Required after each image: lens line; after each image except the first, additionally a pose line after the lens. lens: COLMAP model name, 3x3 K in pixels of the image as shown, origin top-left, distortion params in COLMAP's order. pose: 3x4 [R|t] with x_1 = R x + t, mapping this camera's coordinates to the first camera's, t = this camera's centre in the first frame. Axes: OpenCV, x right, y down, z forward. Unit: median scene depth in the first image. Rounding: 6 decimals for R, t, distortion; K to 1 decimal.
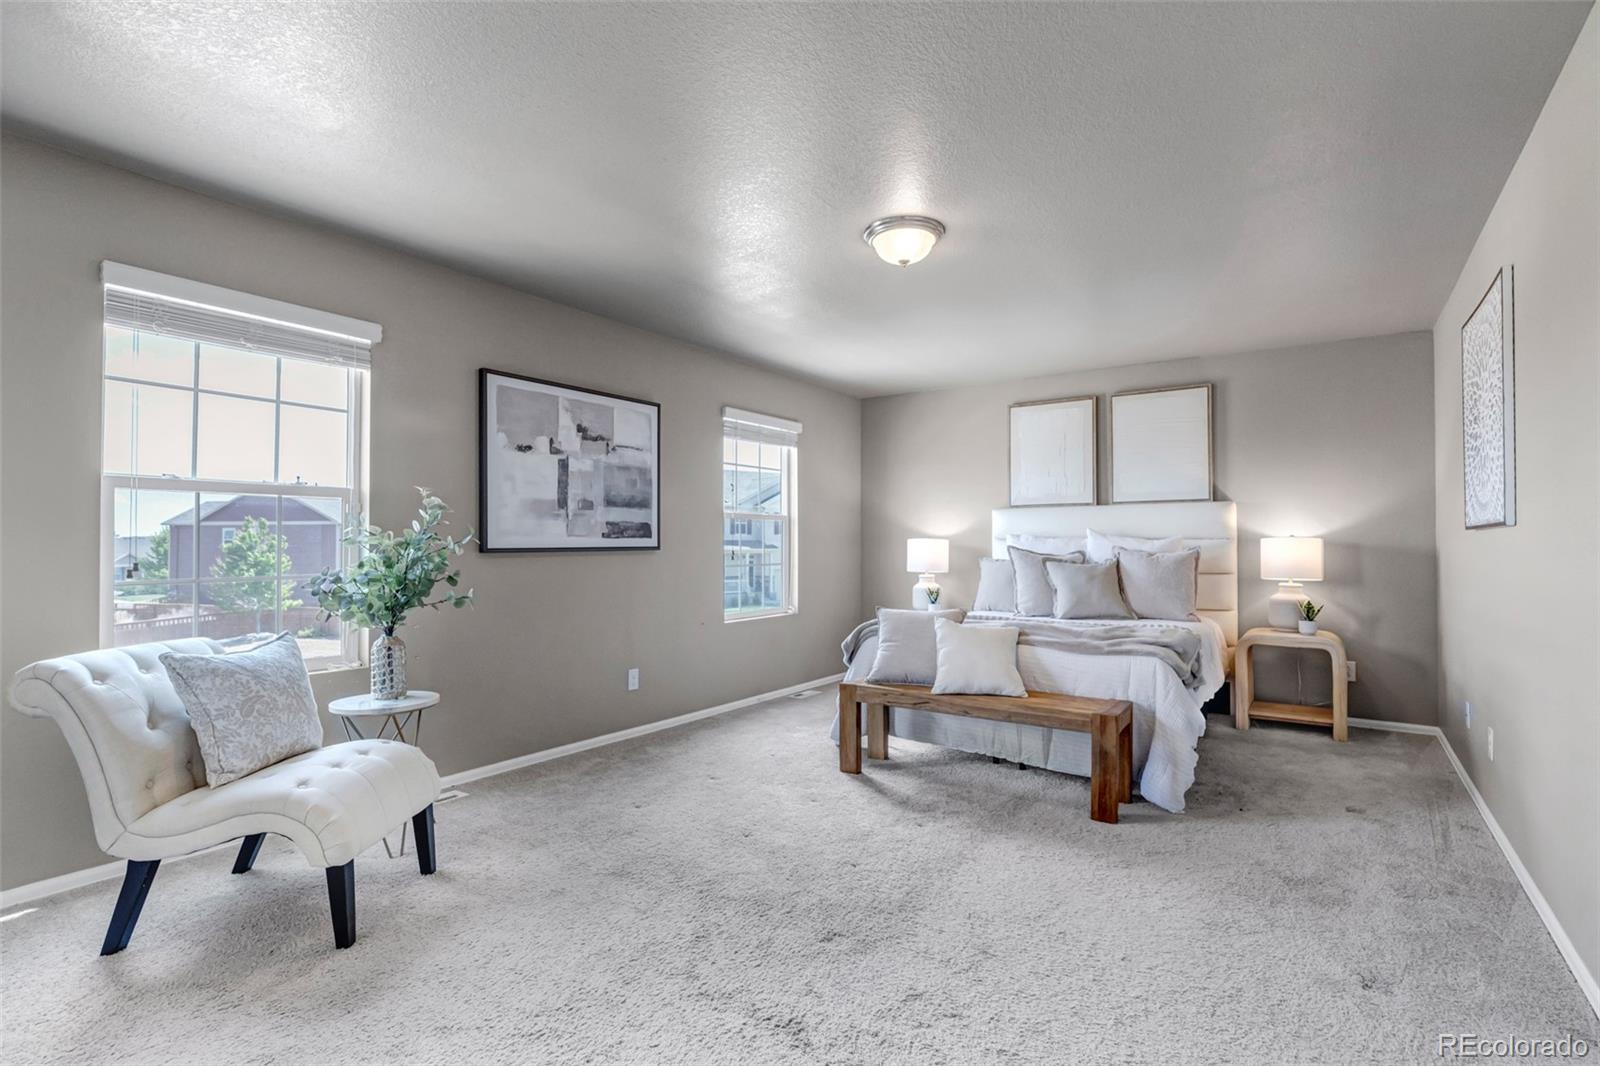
lens RADIAL K [[778.2, 0, 810.0], [0, 778.2, 537.9], [0, 0, 1]] dist [-0.001023, 0.001977]
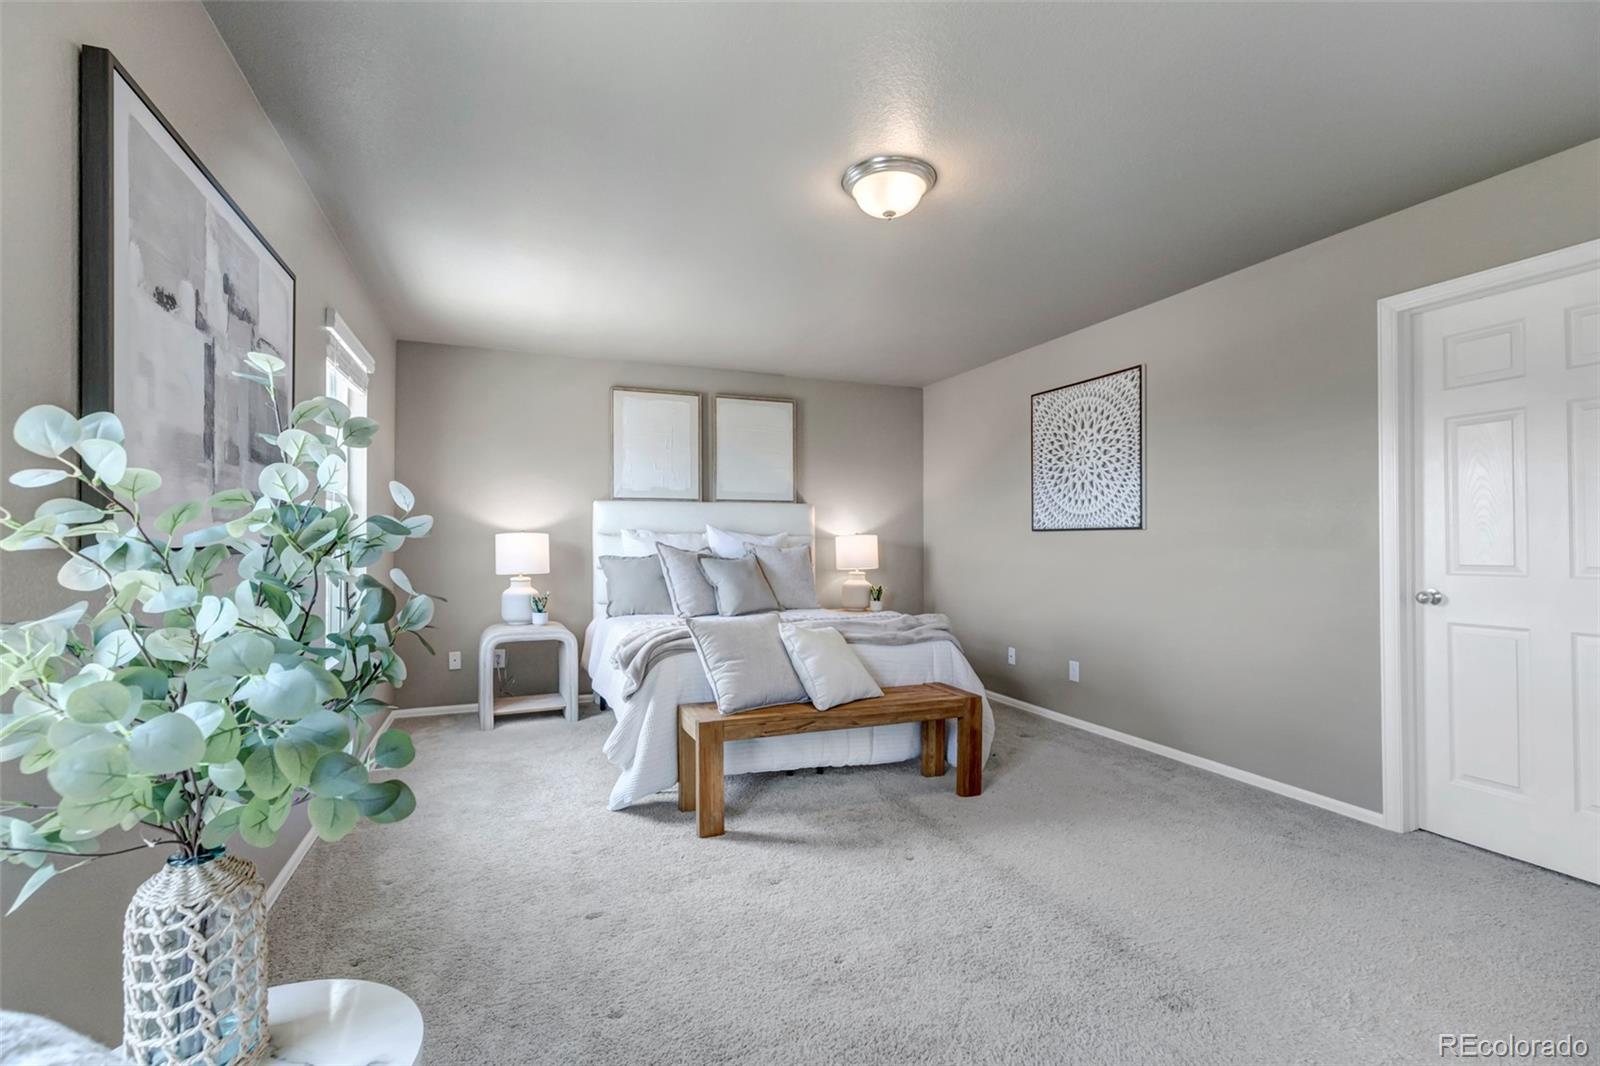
lens RADIAL K [[729.4, 0, 812.1], [0, 729.4, 536.1], [0, 0, 1]] dist [0.004009, 0.000171]
pose [[0.558409, 0.006542, 0.829540, -0.388562], [-0.009031, 0.999958, -0.001807, 0.003526], [-0.829517, -0.006482, 0.558445, 0.402159]]
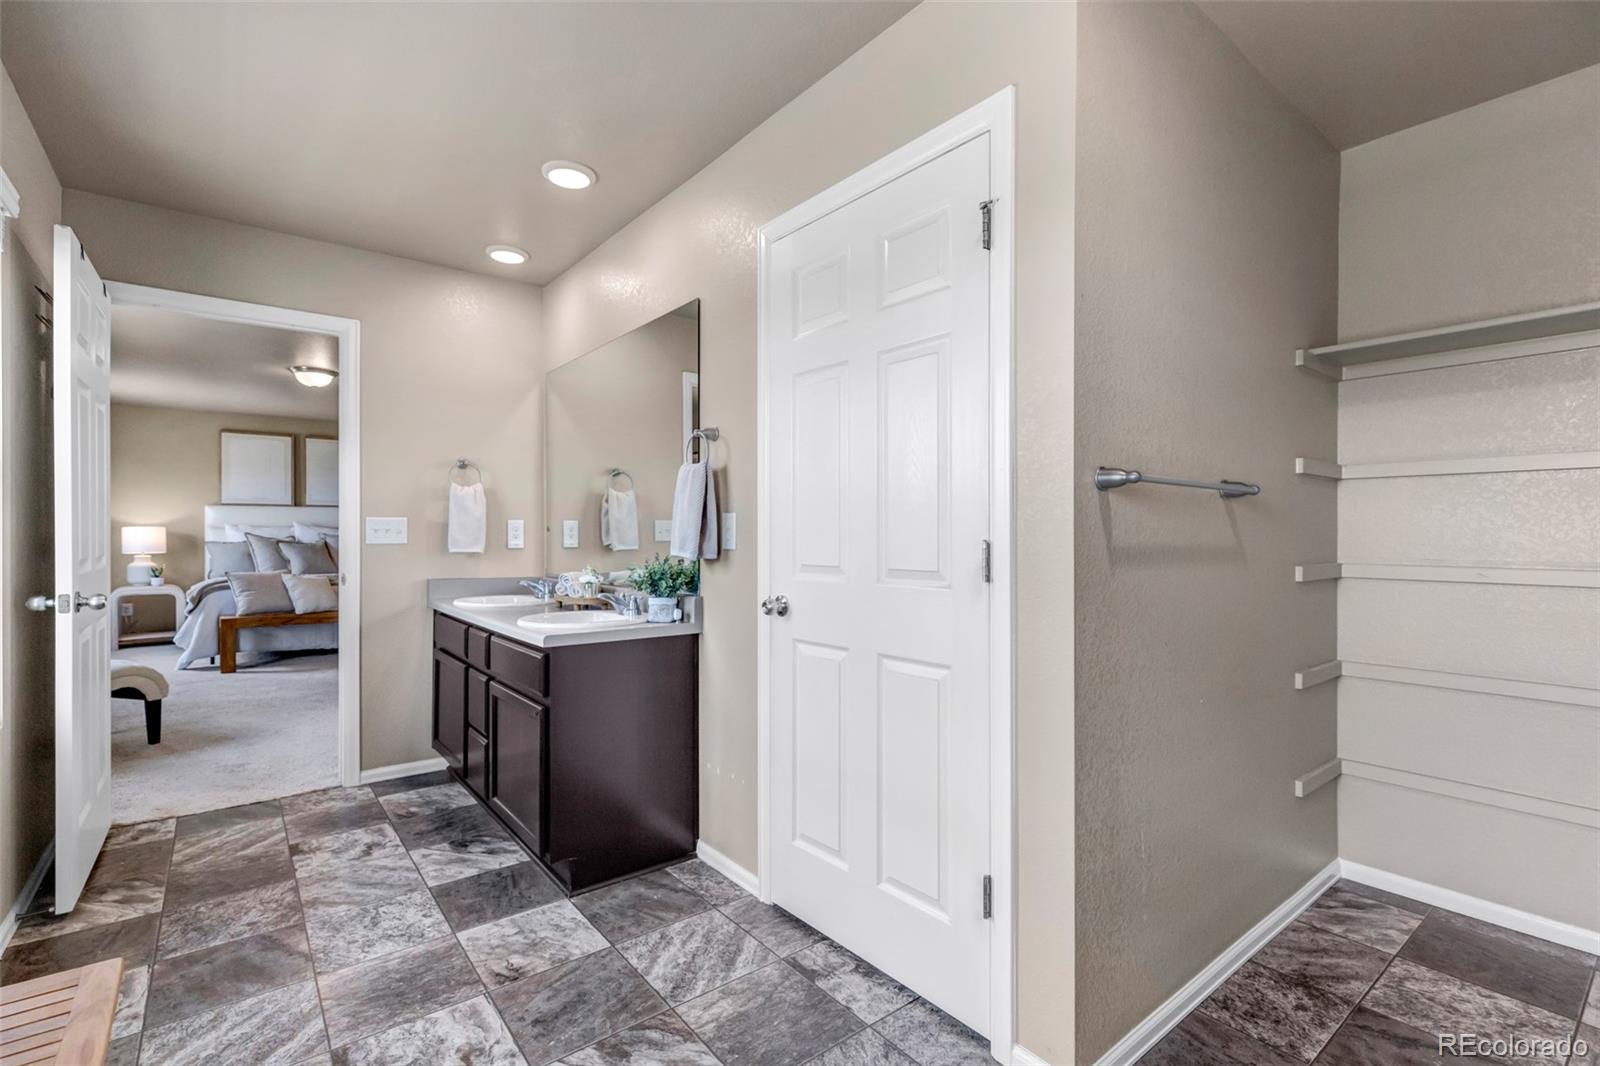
lens RADIAL K [[729.4, 0, 808.2], [0, 729.4, 532.7], [0, 0, 1]] dist [0.004009, 0.000171]
pose [[0.301070, -0.001596, 0.953601, -0.812682], [-0.011863, 0.999915, 0.005419, -0.010540], [-0.953528, -0.012944, 0.301025, -0.472083]]
